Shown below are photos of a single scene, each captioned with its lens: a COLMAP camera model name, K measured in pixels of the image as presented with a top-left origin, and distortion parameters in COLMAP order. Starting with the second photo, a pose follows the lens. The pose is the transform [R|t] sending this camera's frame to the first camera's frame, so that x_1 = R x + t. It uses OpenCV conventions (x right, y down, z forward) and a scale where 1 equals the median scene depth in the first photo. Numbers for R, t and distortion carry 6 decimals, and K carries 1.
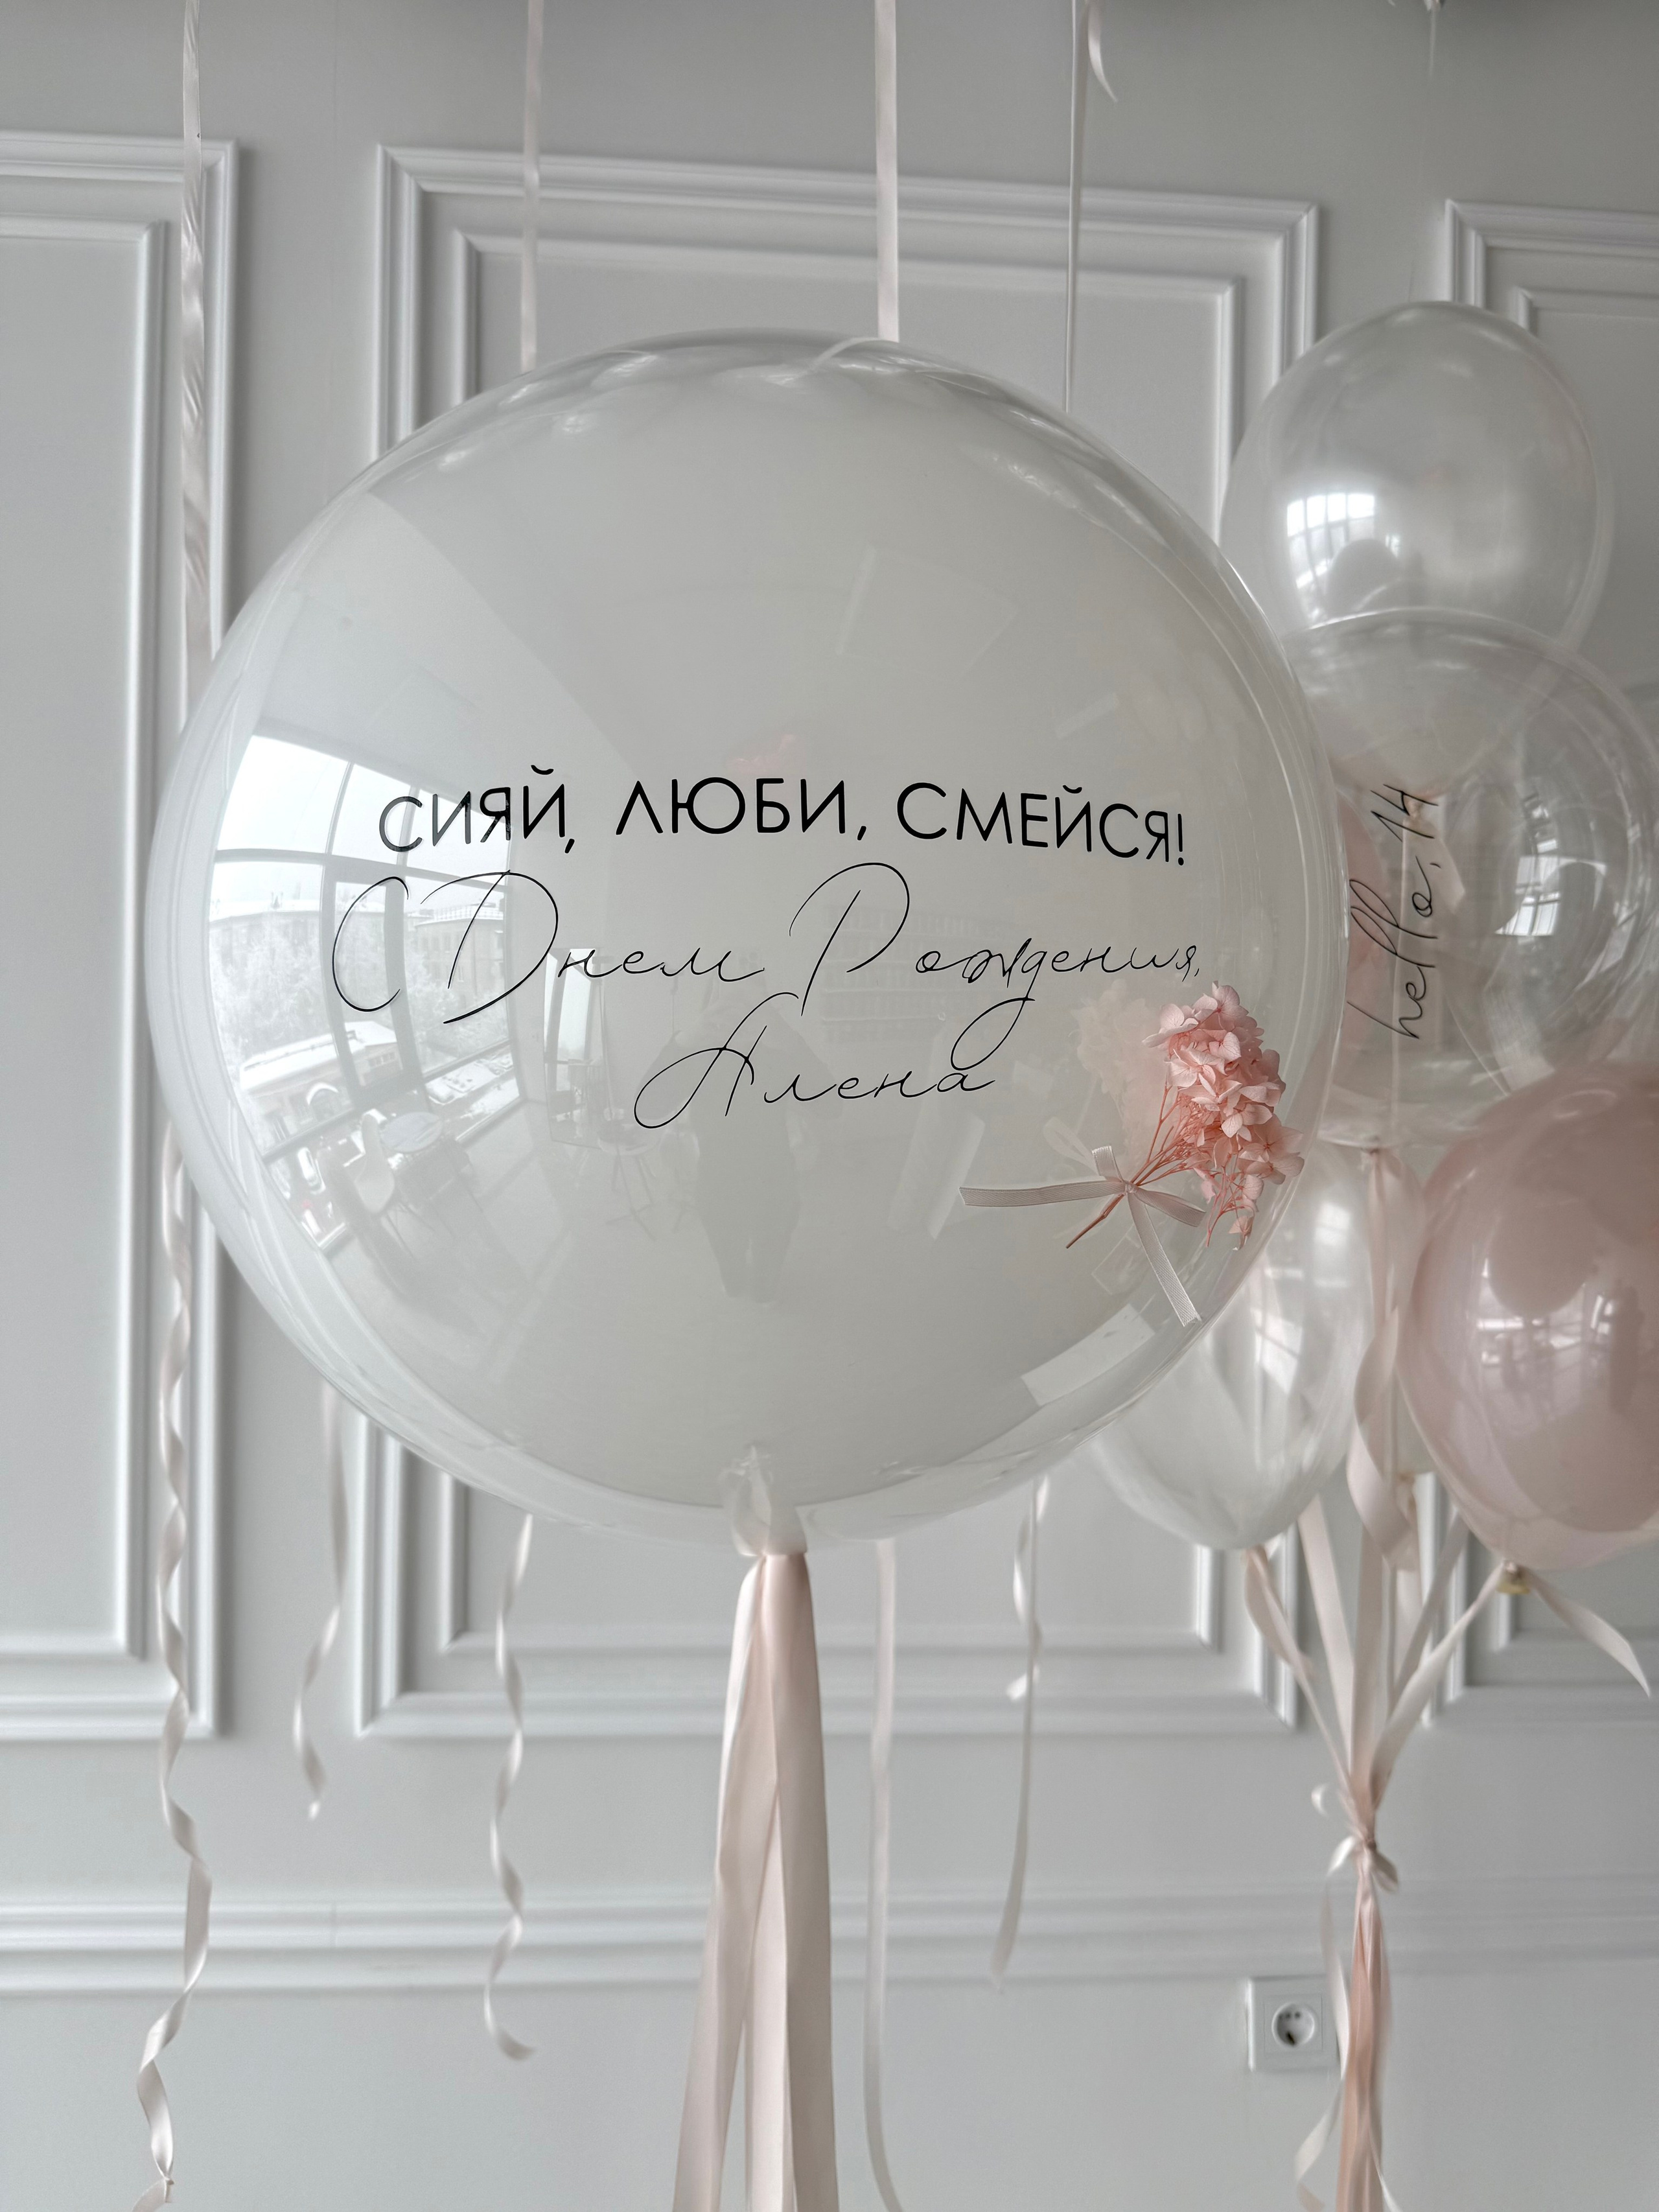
lens RADIAL K [[1585.2, 0, 855.0], [0, 1585.2, 1109.7], [0, 0, 1]] dist [0.008390, -0.017325]
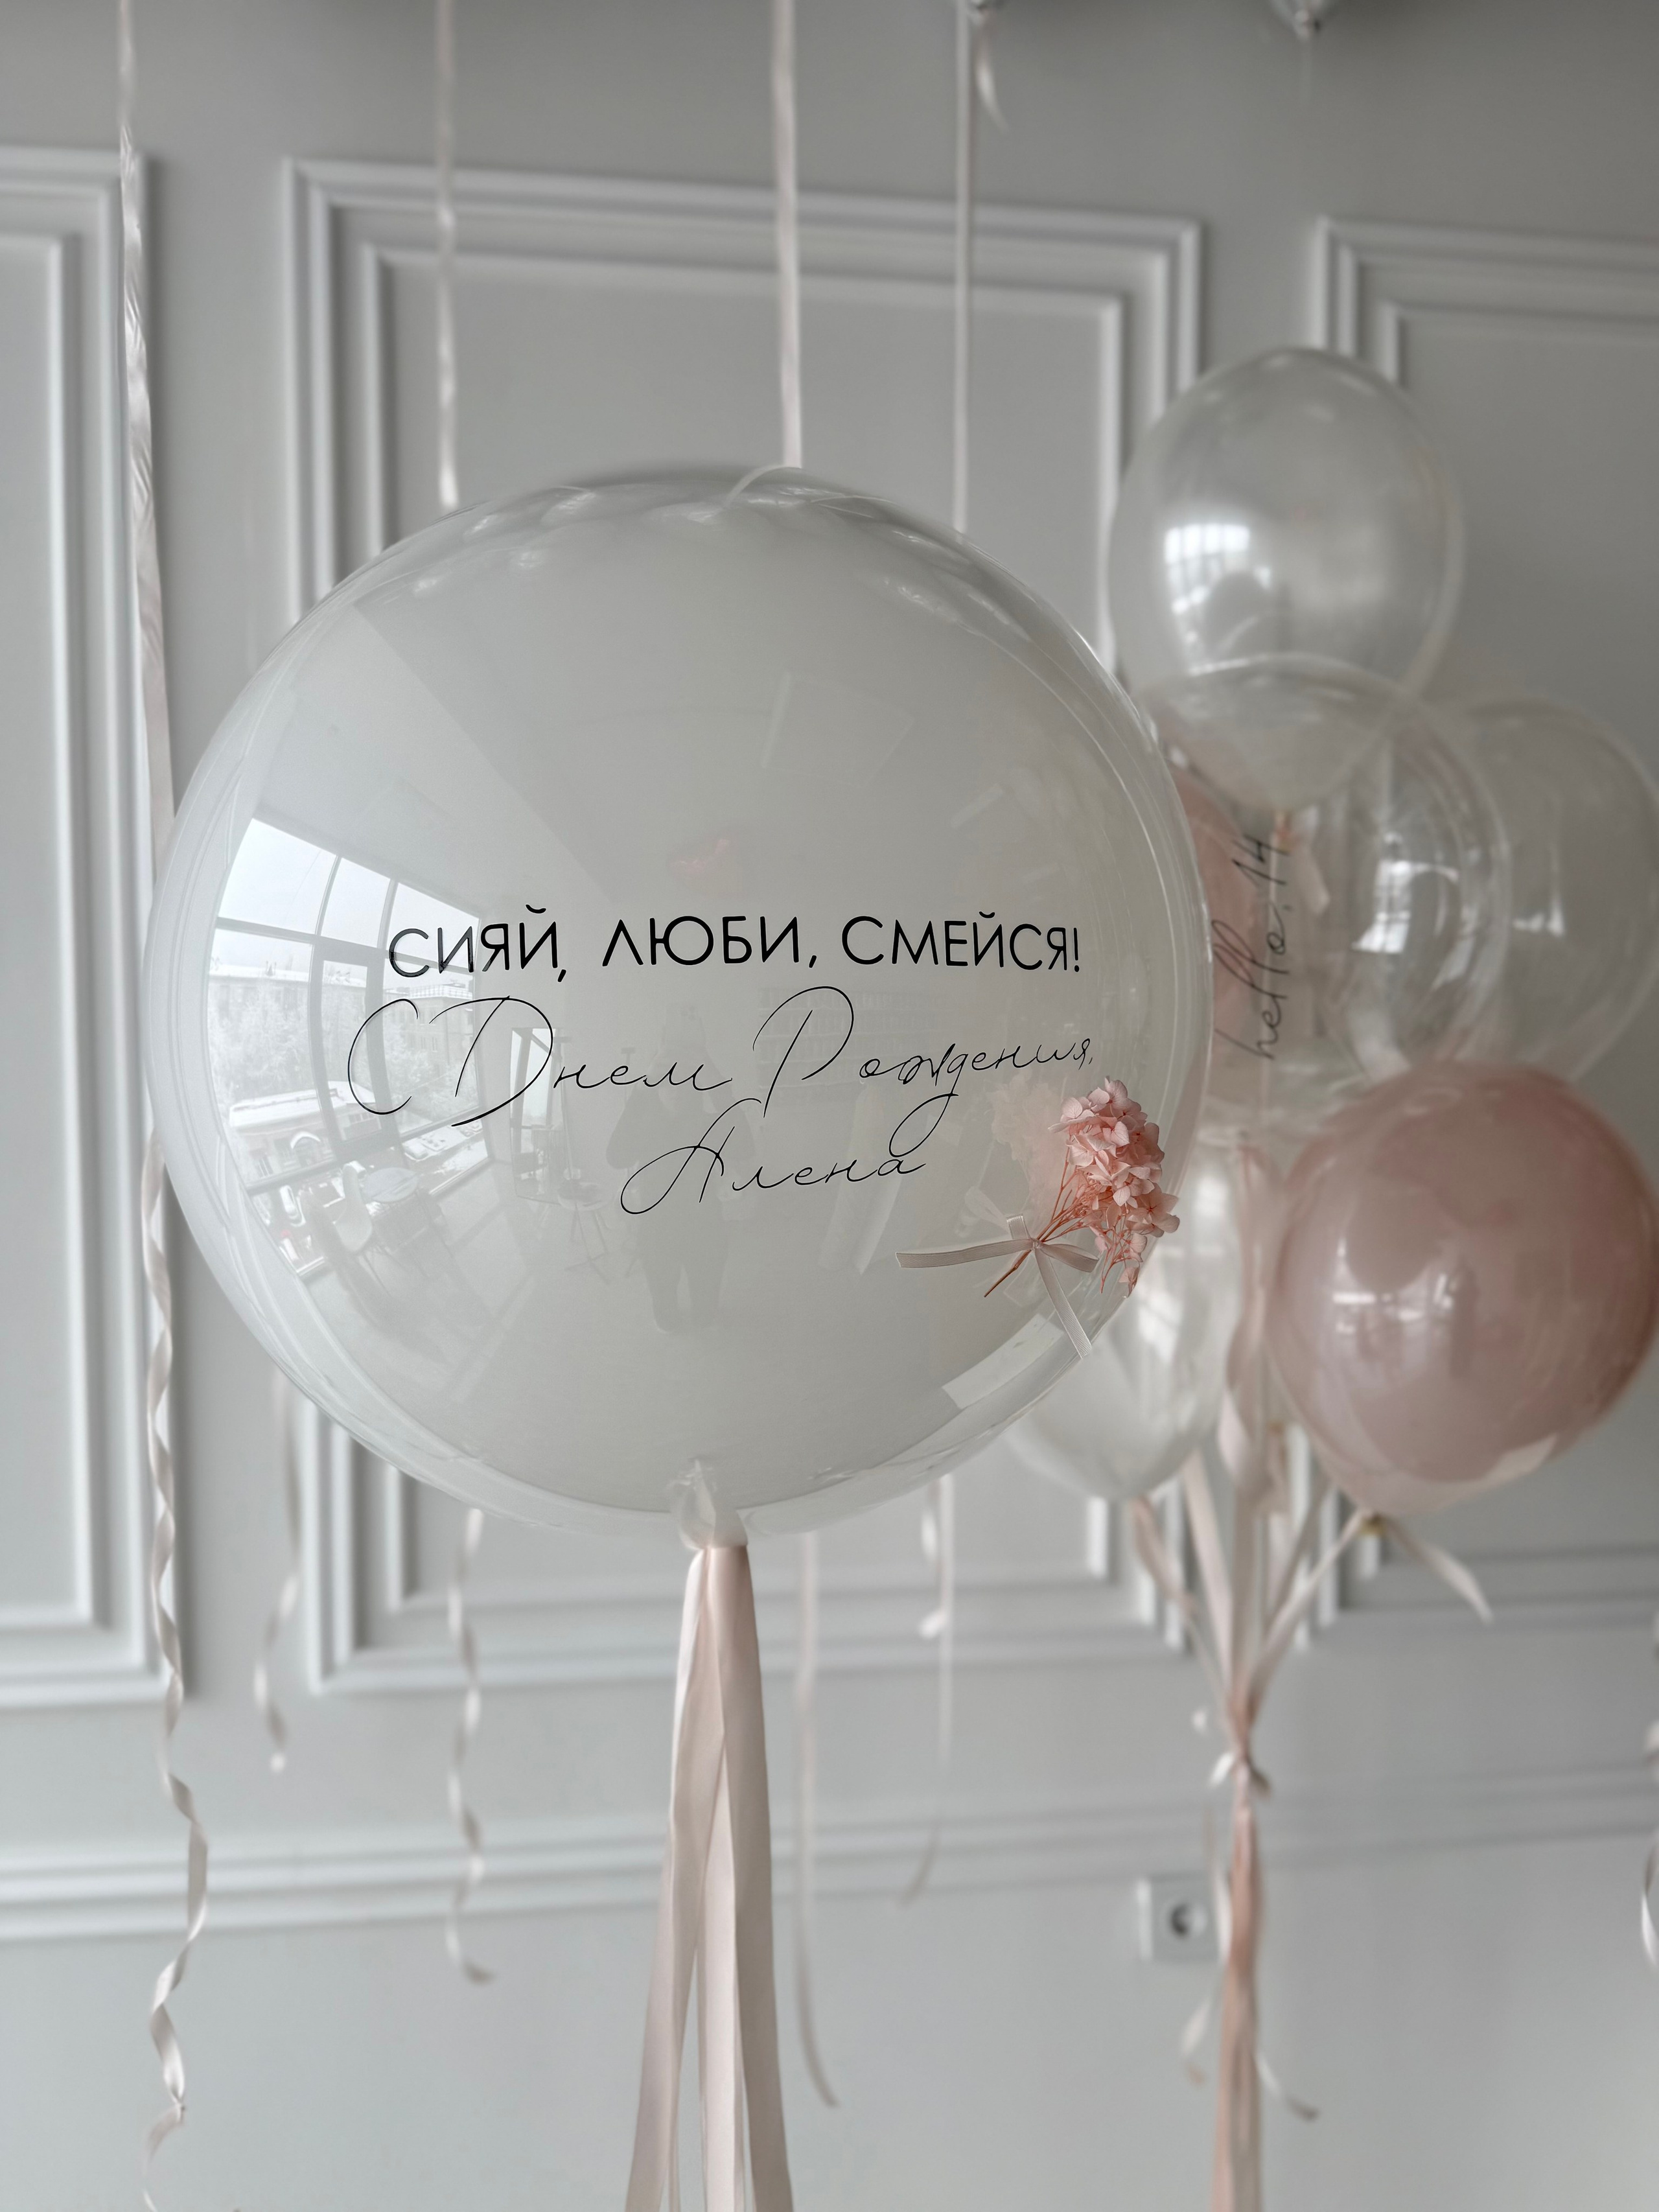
lens RADIAL K [[1585.2, 0, 827.0], [0, 1585.2, 1109.2], [0, 0, 1]] dist [0.008390, -0.017325]
pose [[0.998632, -0.017411, 0.049301, -0.018247], [0.014962, 0.998657, 0.049611, -0.051289], [-0.050099, -0.048806, 0.997551, -0.074737]]
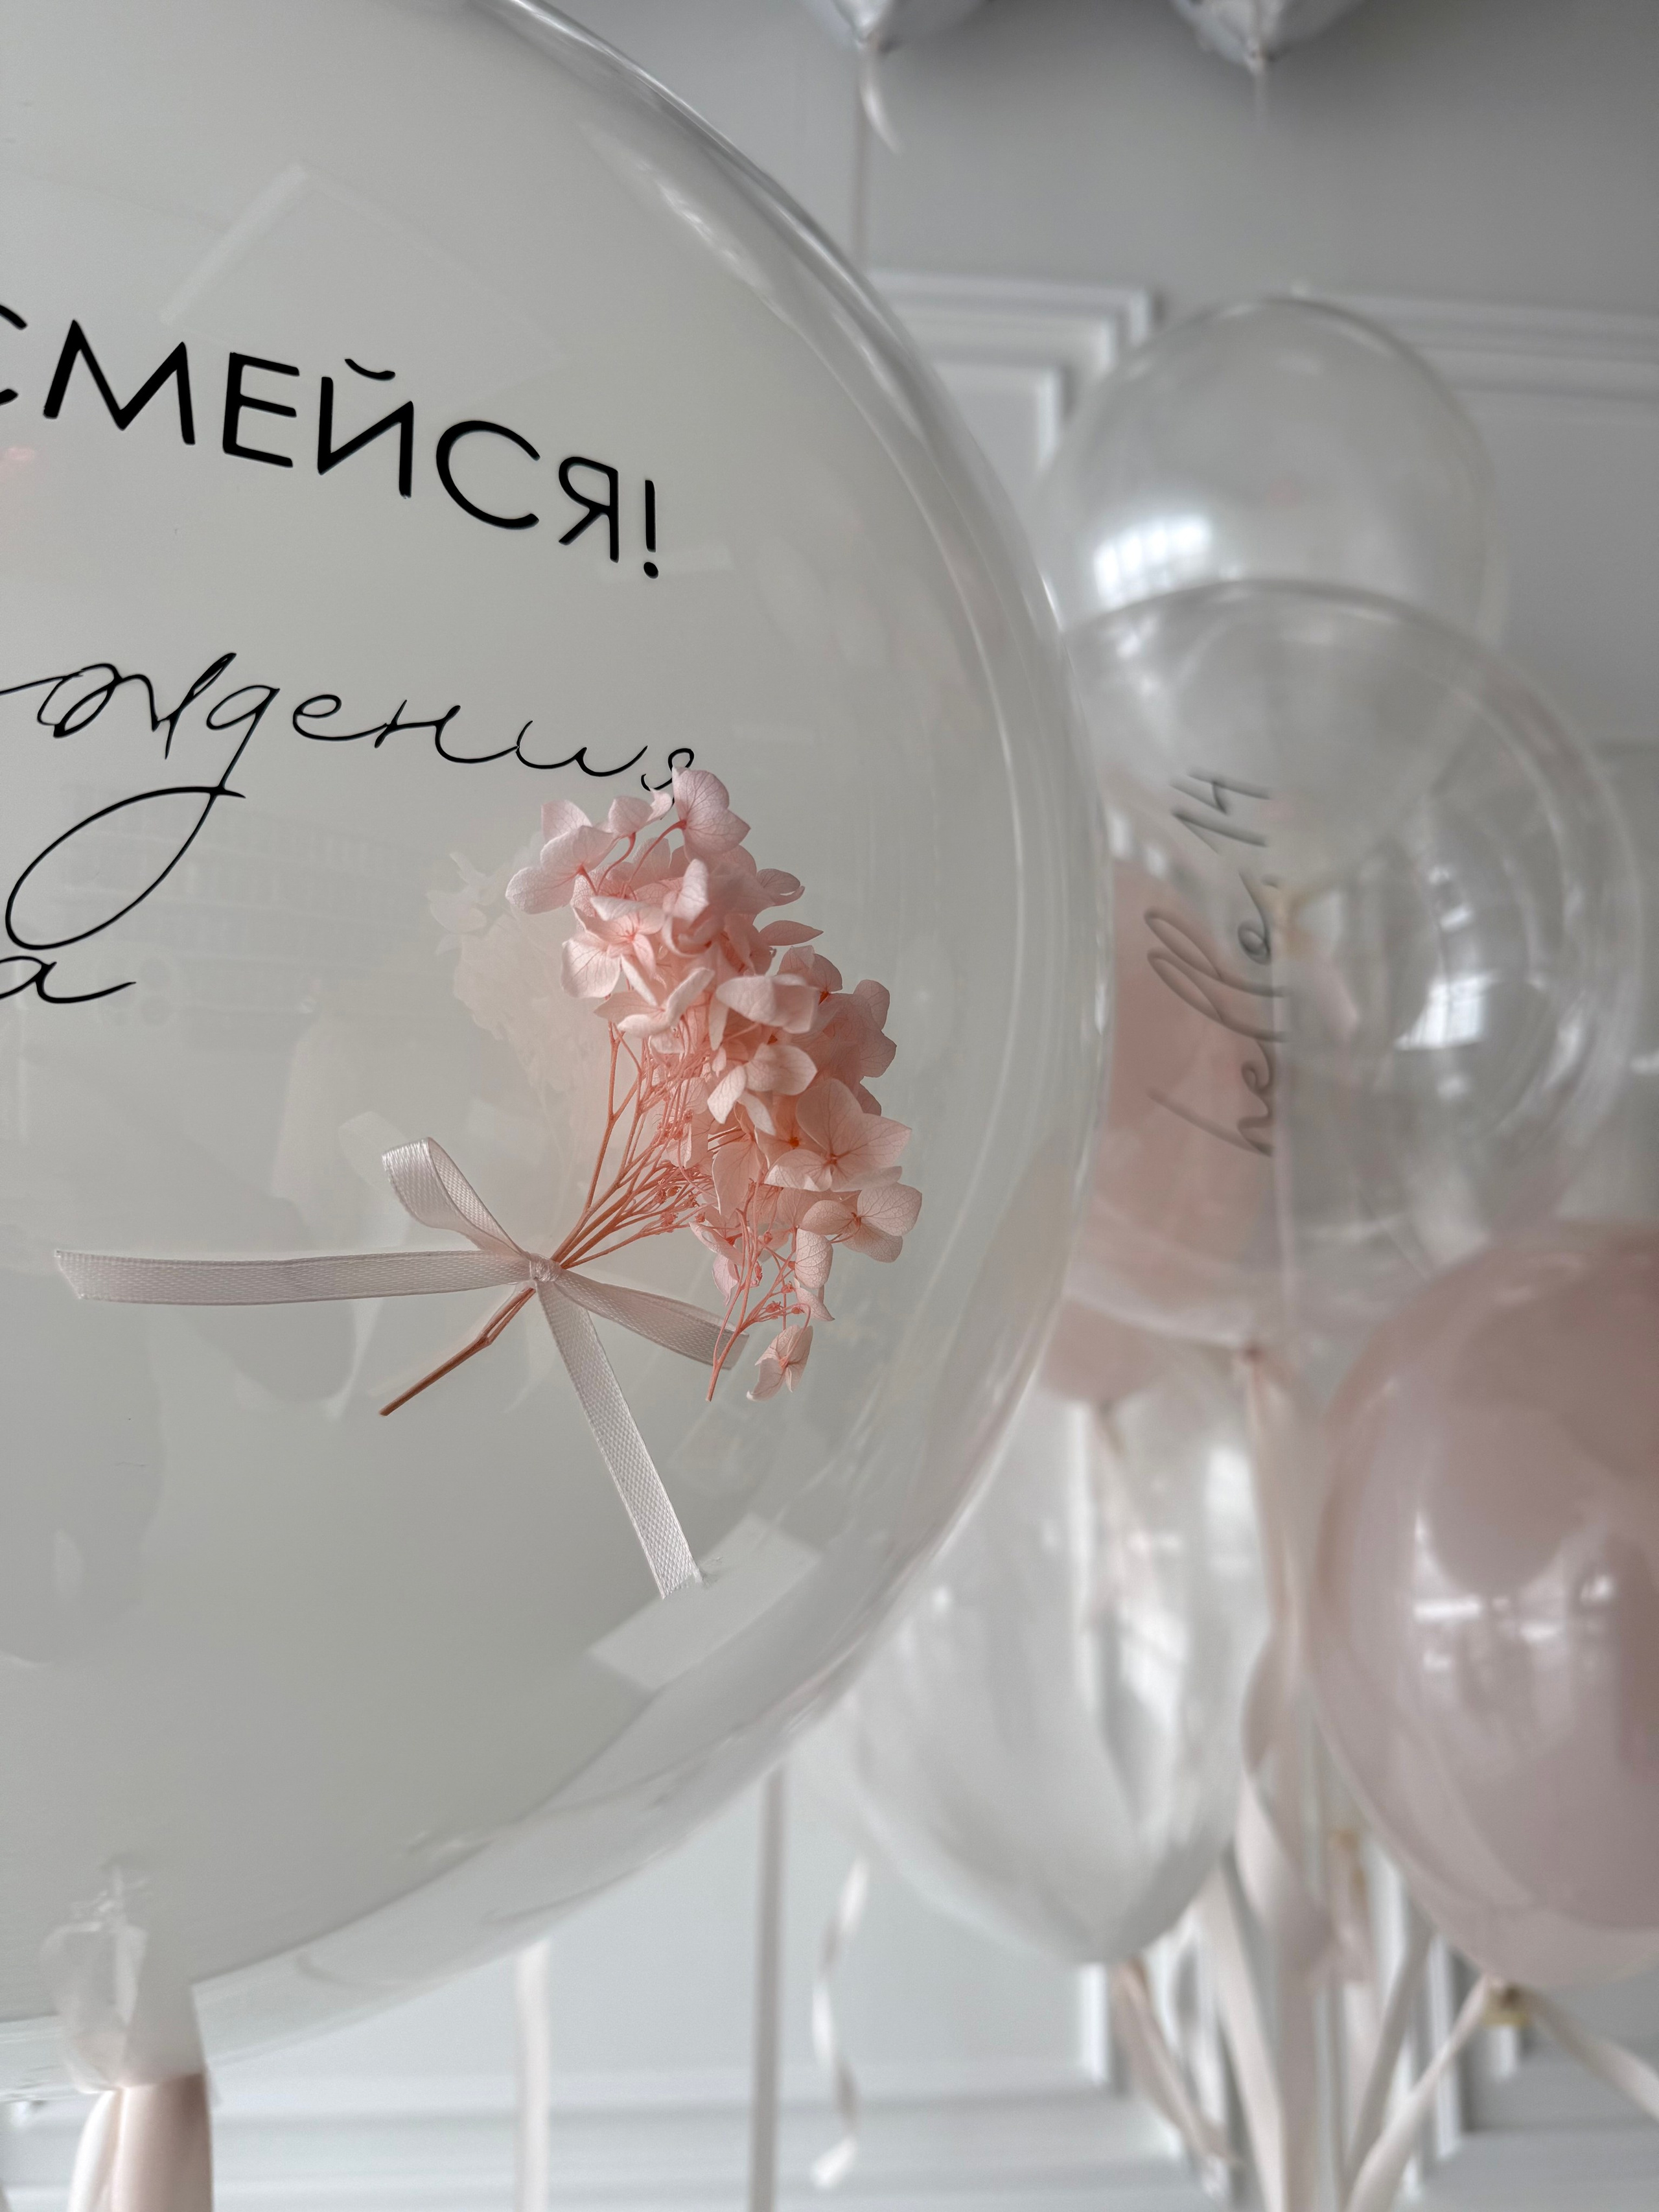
lens RADIAL K [[1585.2, 0, 808.4], [0, 1585.2, 1121.7], [0, 0, 1]] dist [0.008390, -0.017325]
pose [[0.999880, -0.014927, 0.004161, 0.112018], [0.015426, 0.984335, -0.175630, 0.039452], [-0.001474, 0.175673, 0.984447, 0.258516]]
